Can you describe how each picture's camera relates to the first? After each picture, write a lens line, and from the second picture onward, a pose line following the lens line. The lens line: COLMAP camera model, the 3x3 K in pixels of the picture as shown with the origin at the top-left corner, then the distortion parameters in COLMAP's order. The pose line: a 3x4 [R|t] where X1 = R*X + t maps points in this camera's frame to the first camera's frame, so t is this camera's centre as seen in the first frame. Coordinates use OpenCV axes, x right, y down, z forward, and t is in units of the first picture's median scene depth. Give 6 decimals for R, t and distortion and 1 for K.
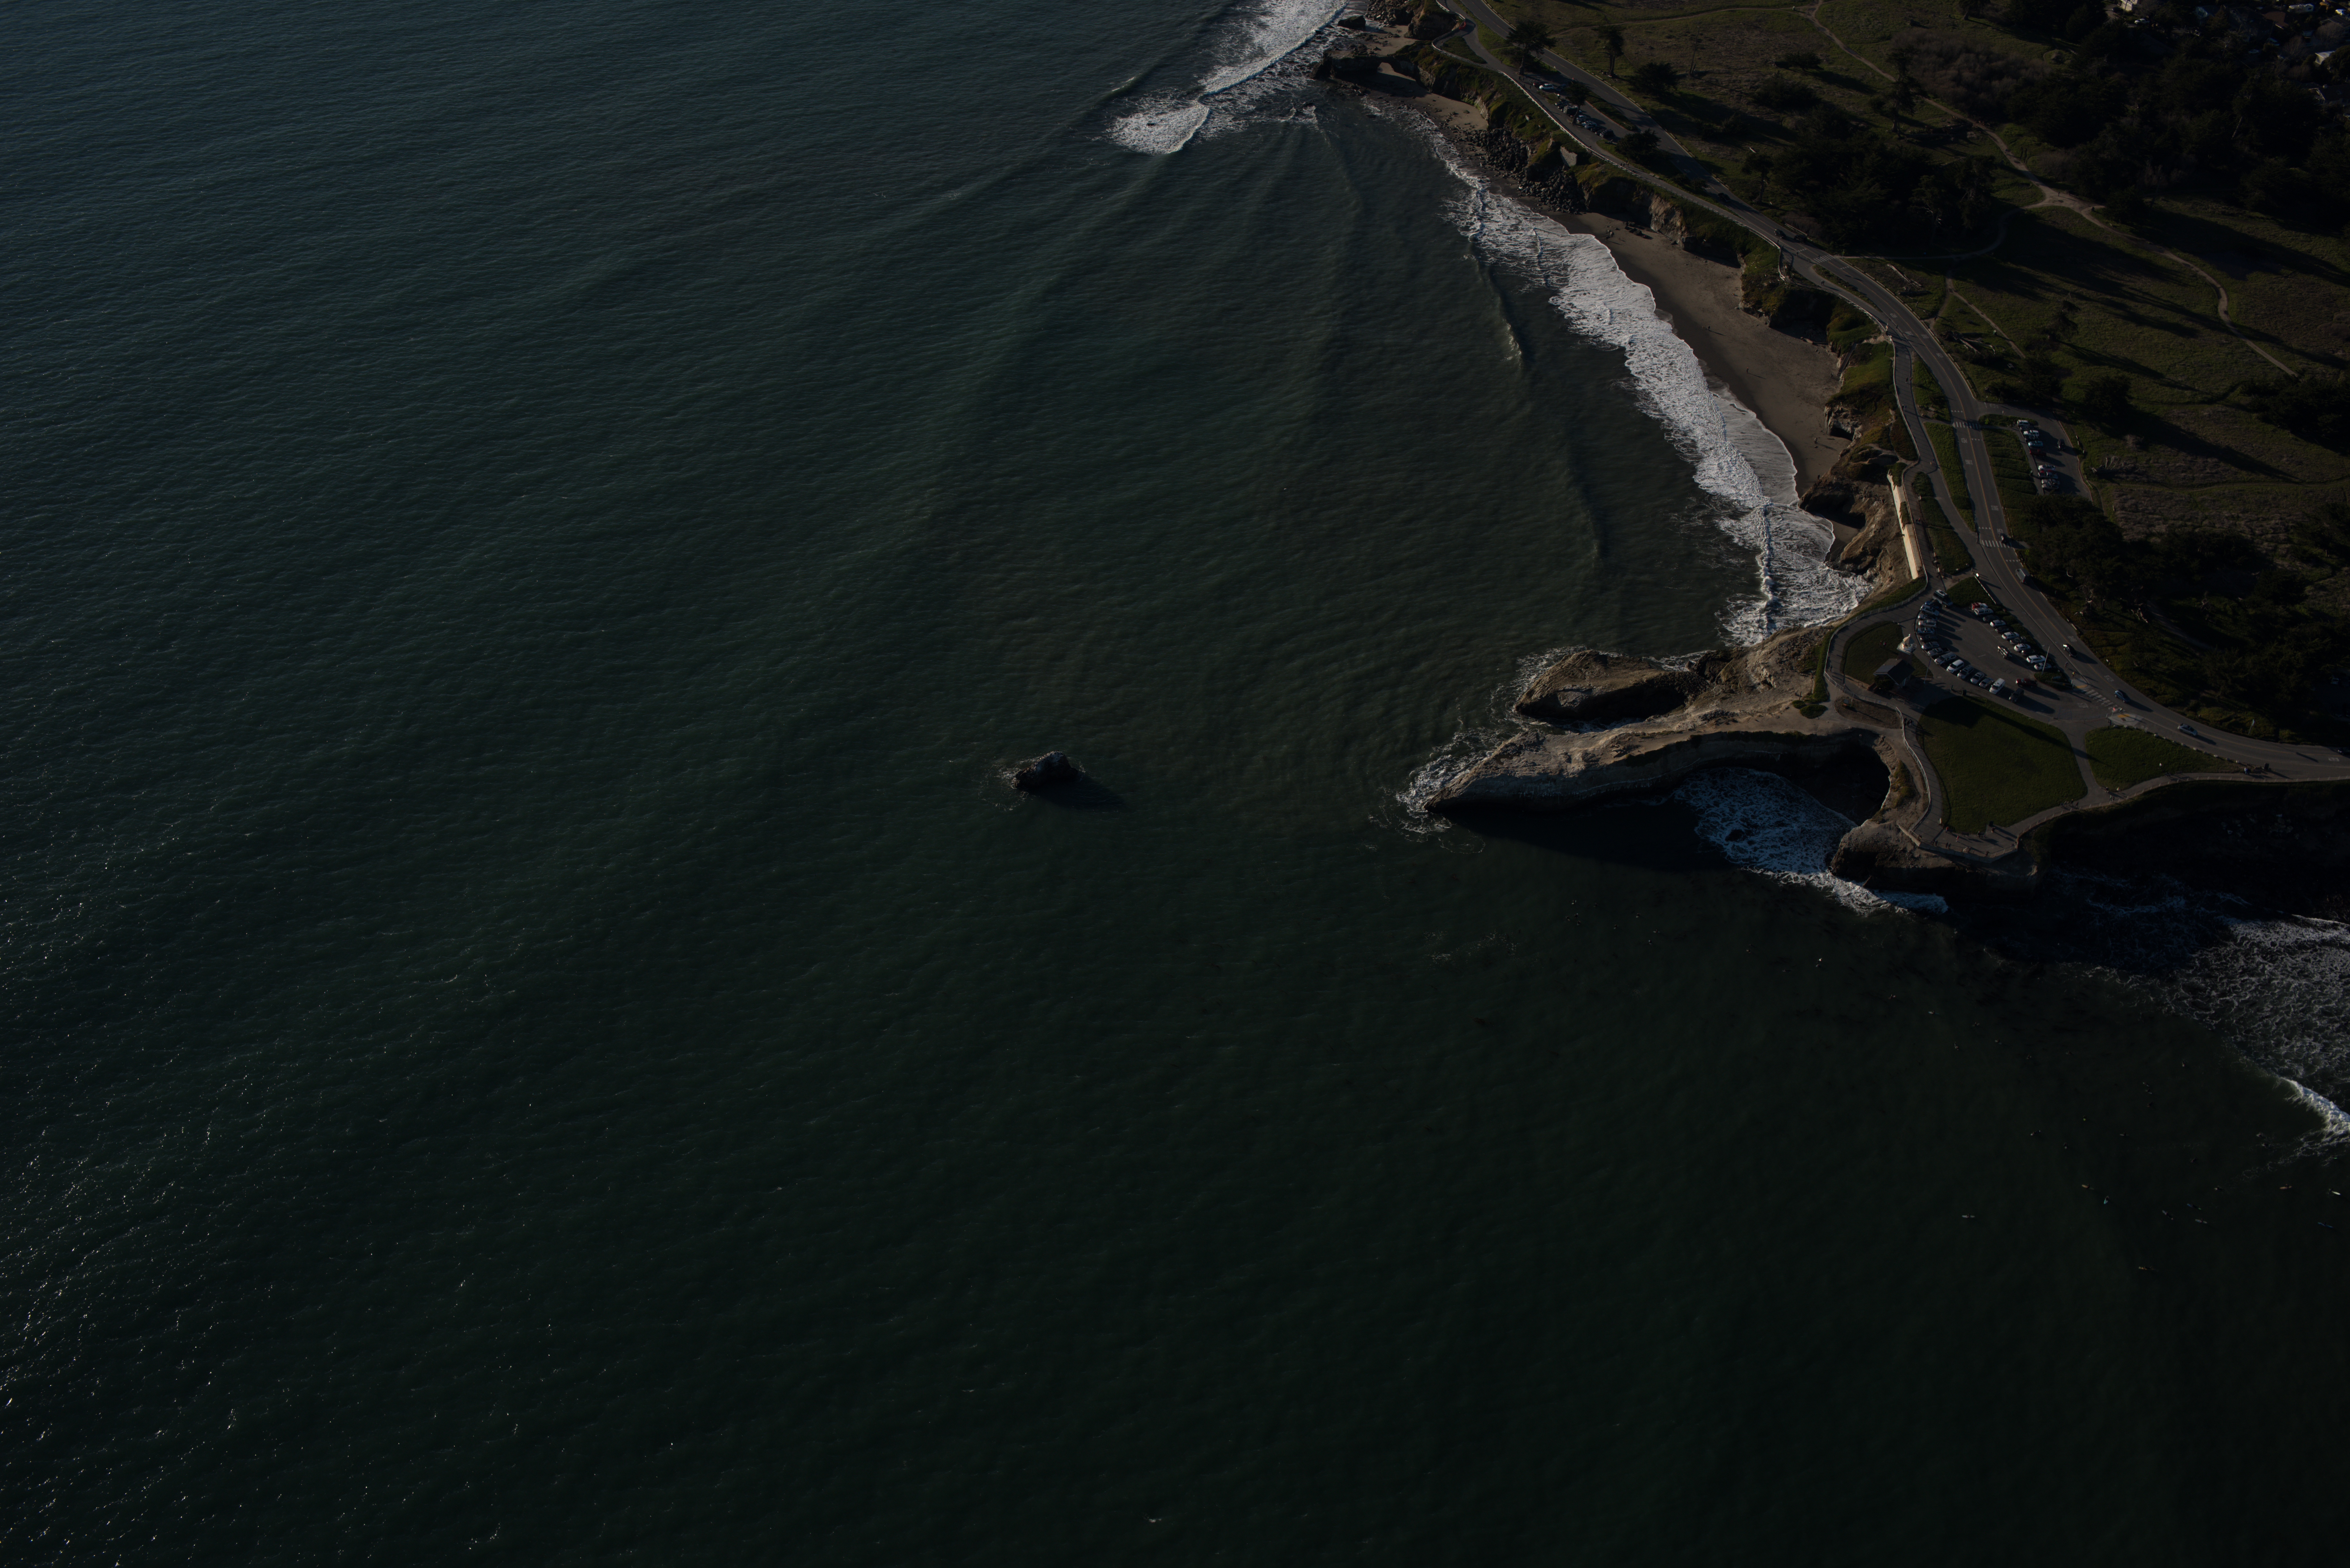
lens RADIAL K [[2723.1, 0, 1175.0], [0, 2723.1, 784.0], [0, 0, 1]] dist [-0.118454, 0.149504]
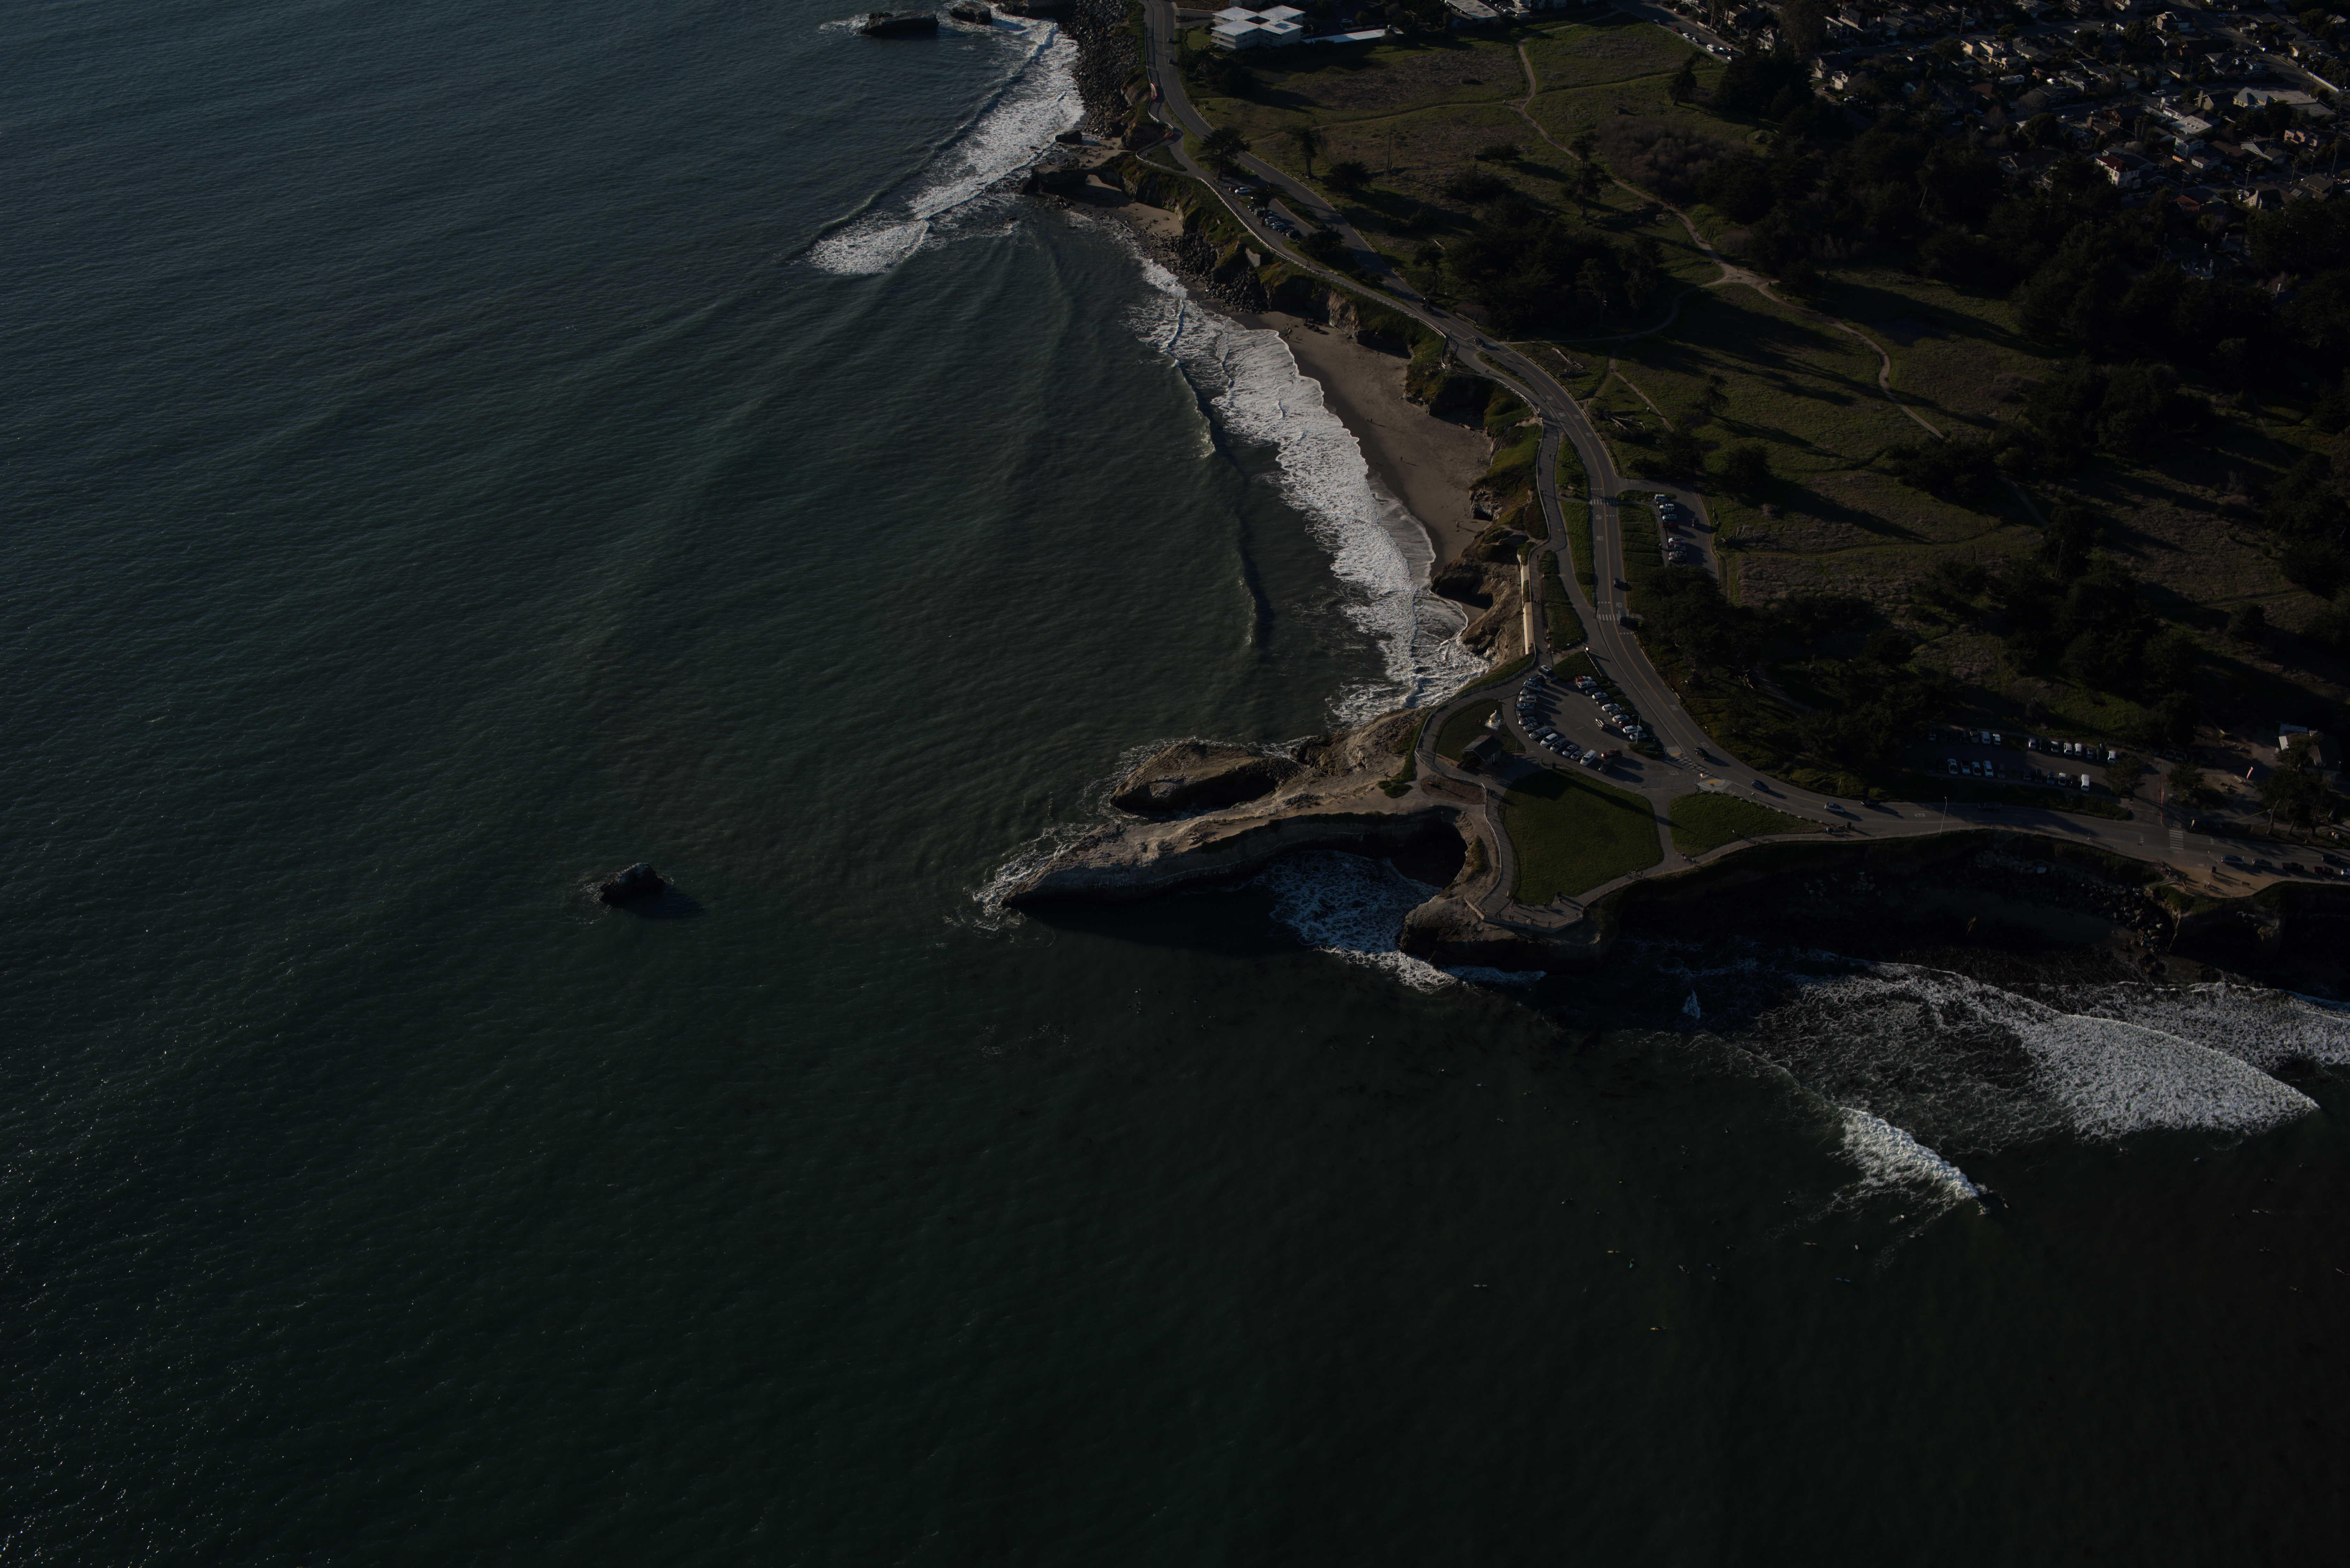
lens RADIAL K [[2723.1, 0, 1175.0], [0, 2723.1, 784.0], [0, 0, 1]] dist [-0.118454, 0.149504]
pose [[0.999059, -0.043341, -0.001554, 0.130978], [0.043233, 0.998135, -0.043094, 0.008983], [0.003419, 0.042986, 0.999070, -0.009895]]
